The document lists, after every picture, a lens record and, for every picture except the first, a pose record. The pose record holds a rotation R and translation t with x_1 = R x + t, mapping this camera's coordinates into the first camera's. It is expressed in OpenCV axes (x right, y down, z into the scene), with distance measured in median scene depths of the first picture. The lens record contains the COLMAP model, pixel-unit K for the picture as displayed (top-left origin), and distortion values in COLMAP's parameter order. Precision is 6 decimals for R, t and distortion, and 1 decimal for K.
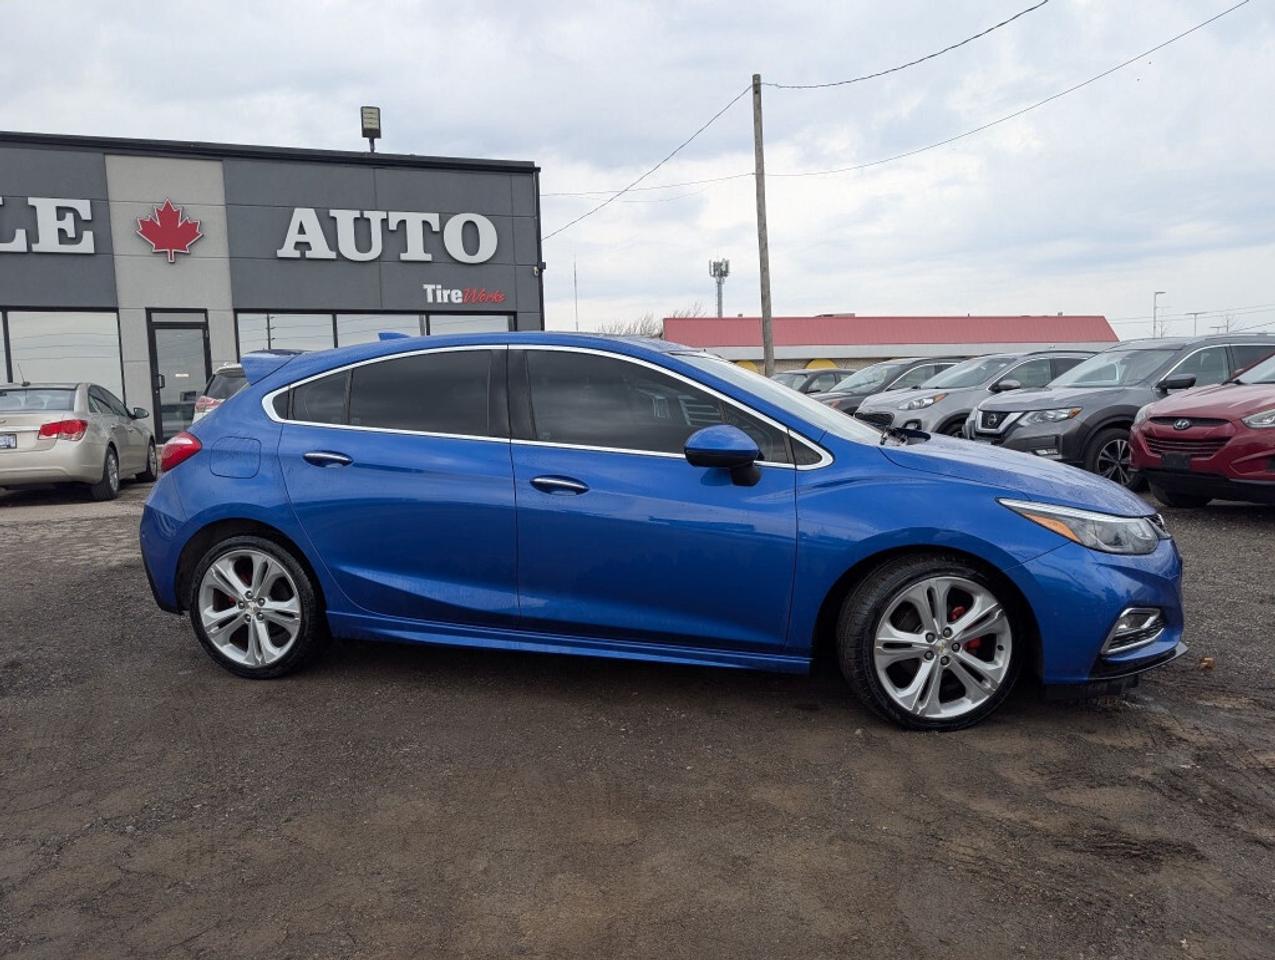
lens RADIAL K [[908.3, 0, 661.6], [0, 908.3, 479.9], [0, 0, 1]] dist [0.020445, -0.021527]
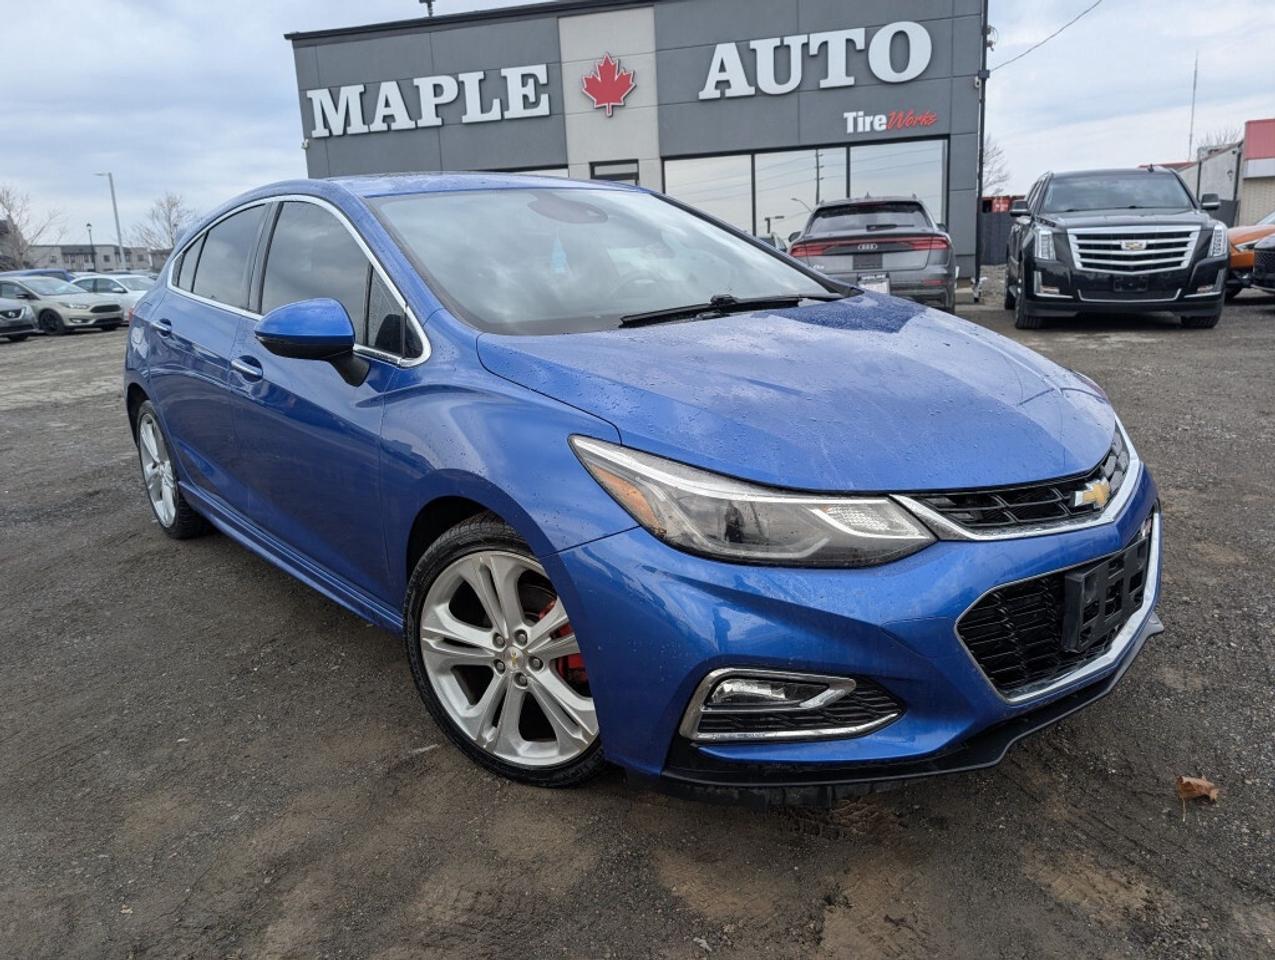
lens RADIAL K [[913.2, 0, 637.1], [0, 913.2, 475.2], [0, 0, 1]] dist [-0.002100, 0.003182]
pose [[0.838934, 0.108161, -0.533376, 0.101627], [-0.018703, 0.985203, 0.170368, -0.007442], [0.543911, -0.132952, 0.828544, 0.077504]]
